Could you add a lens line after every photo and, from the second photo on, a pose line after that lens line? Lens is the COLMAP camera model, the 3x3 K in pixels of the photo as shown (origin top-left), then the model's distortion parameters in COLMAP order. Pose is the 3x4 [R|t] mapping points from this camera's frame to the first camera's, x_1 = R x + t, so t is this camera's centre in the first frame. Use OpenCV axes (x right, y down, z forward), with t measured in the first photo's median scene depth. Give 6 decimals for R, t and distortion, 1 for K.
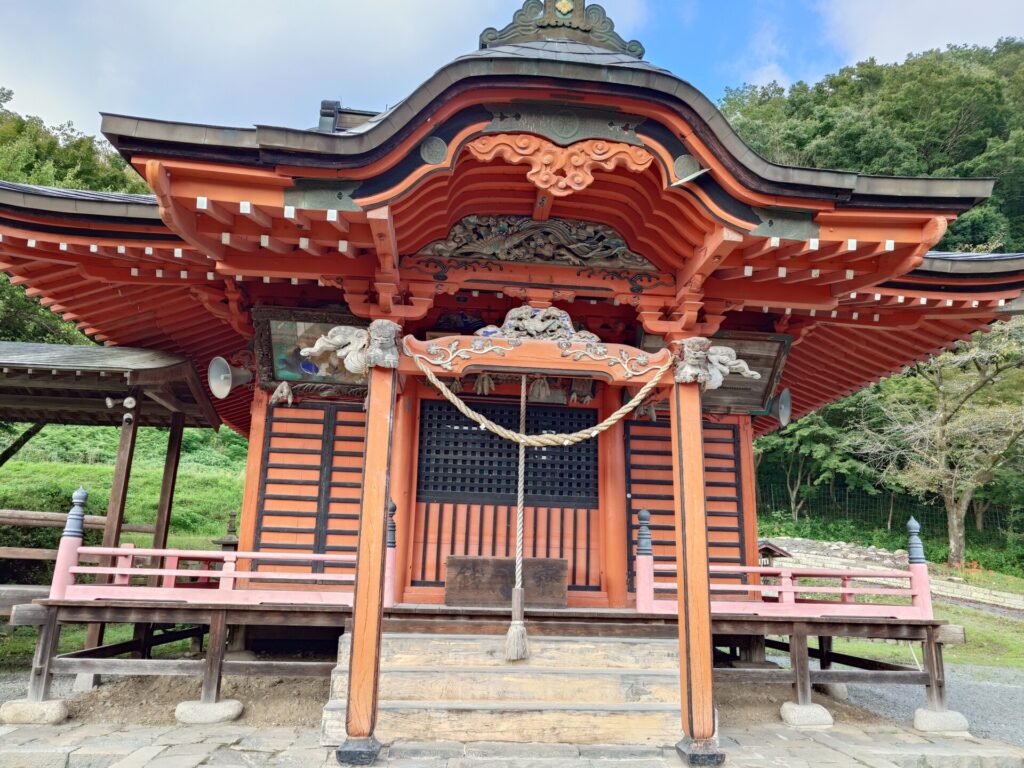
lens RADIAL K [[724.2, 0, 528.2], [0, 724.2, 394.8], [0, 0, 1]] dist [0.001867, -0.006633]
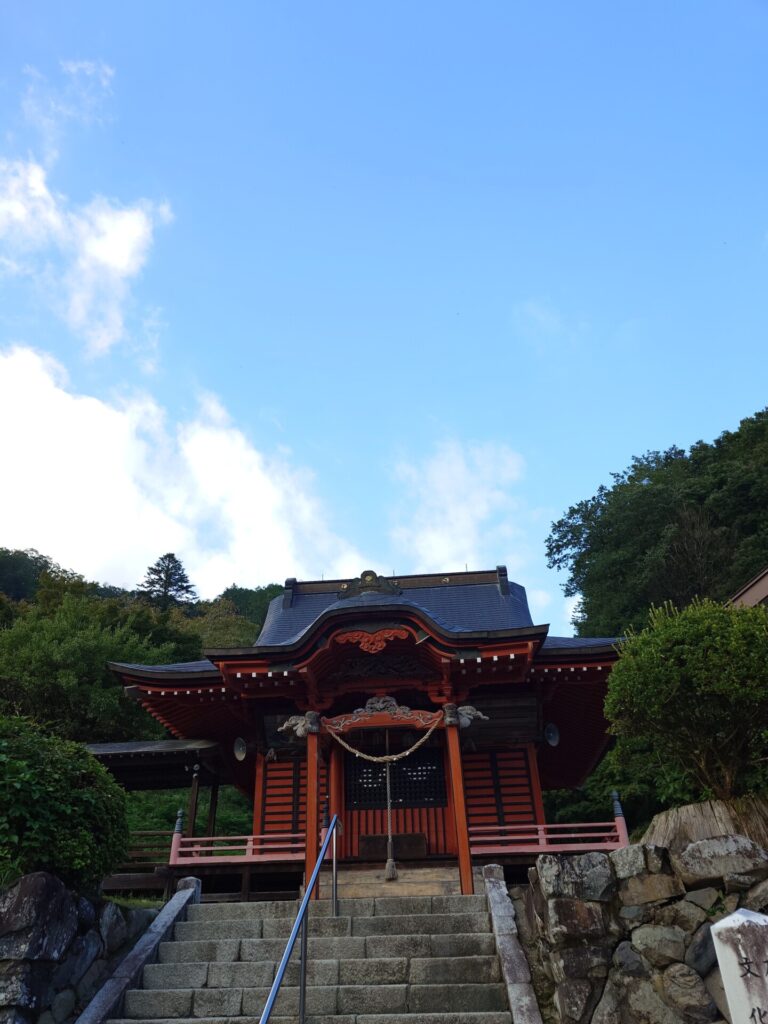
lens RADIAL K [[724.2, 0, 370.6], [0, 724.2, 524.8], [0, 0, 1]] dist [0.001867, -0.006633]
pose [[0.975923, -0.151290, -0.157118, 0.386814], [0.093023, 0.940239, -0.327562, 0.098768], [0.197286, 0.305060, 0.931674, -1.144857]]
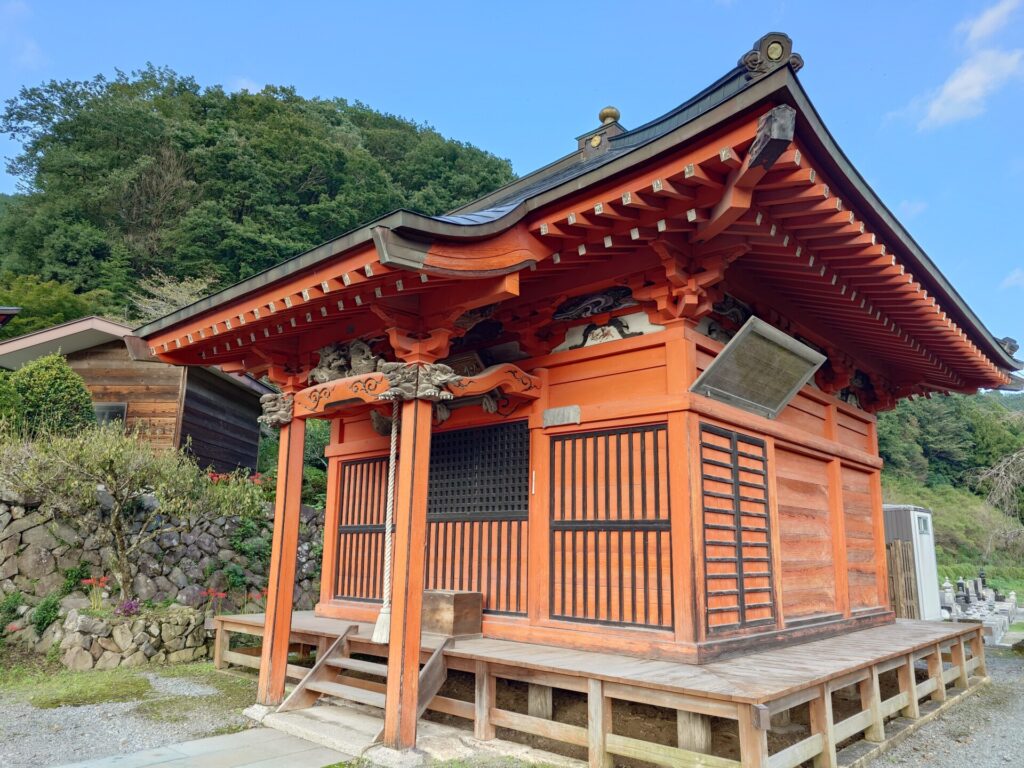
lens RADIAL K [[724.2, 0, 526.0], [0, 724.2, 393.6], [0, 0, 1]] dist [0.001867, -0.006633]
pose [[0.742042, 0.128964, 0.657832, 0.516265], [-0.160428, 0.986968, -0.012525, -0.191218], [-0.650874, -0.096240, 0.753061, -2.393360]]
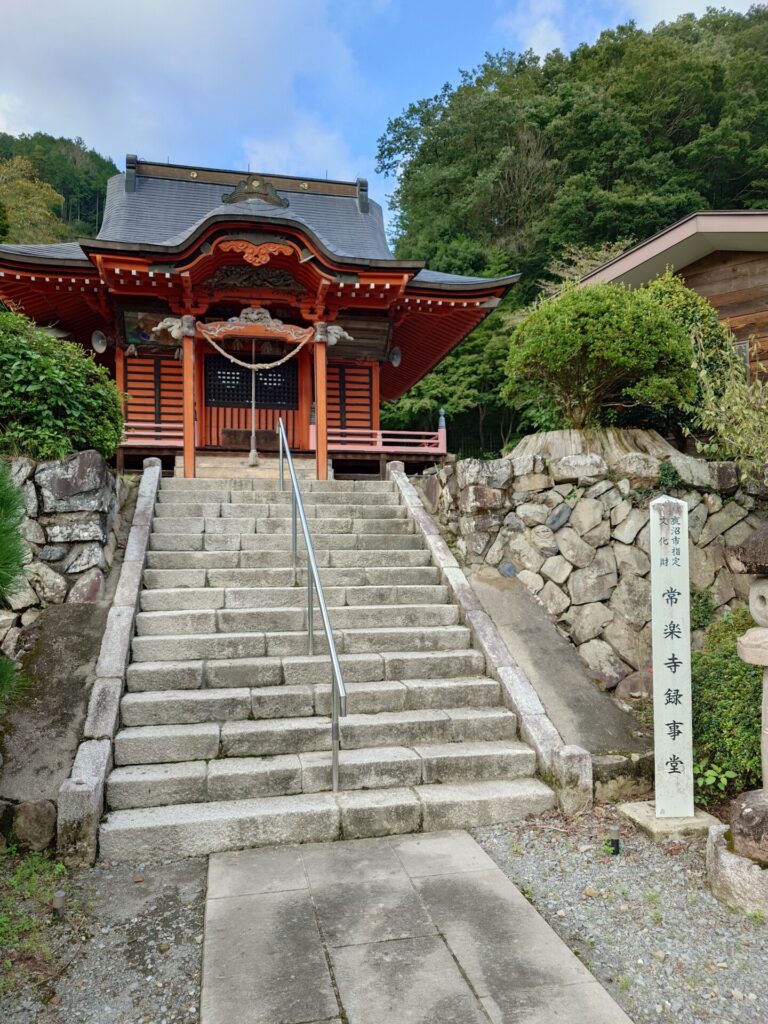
lens RADIAL K [[724.2, 0, 377.1], [0, 724.2, 532.9], [0, 0, 1]] dist [0.001867, -0.006633]
pose [[0.995917, -0.026386, 0.086328, 0.172858], [0.006515, 0.974842, 0.222800, 0.060692], [-0.090035, -0.221328, 0.971034, -1.350402]]
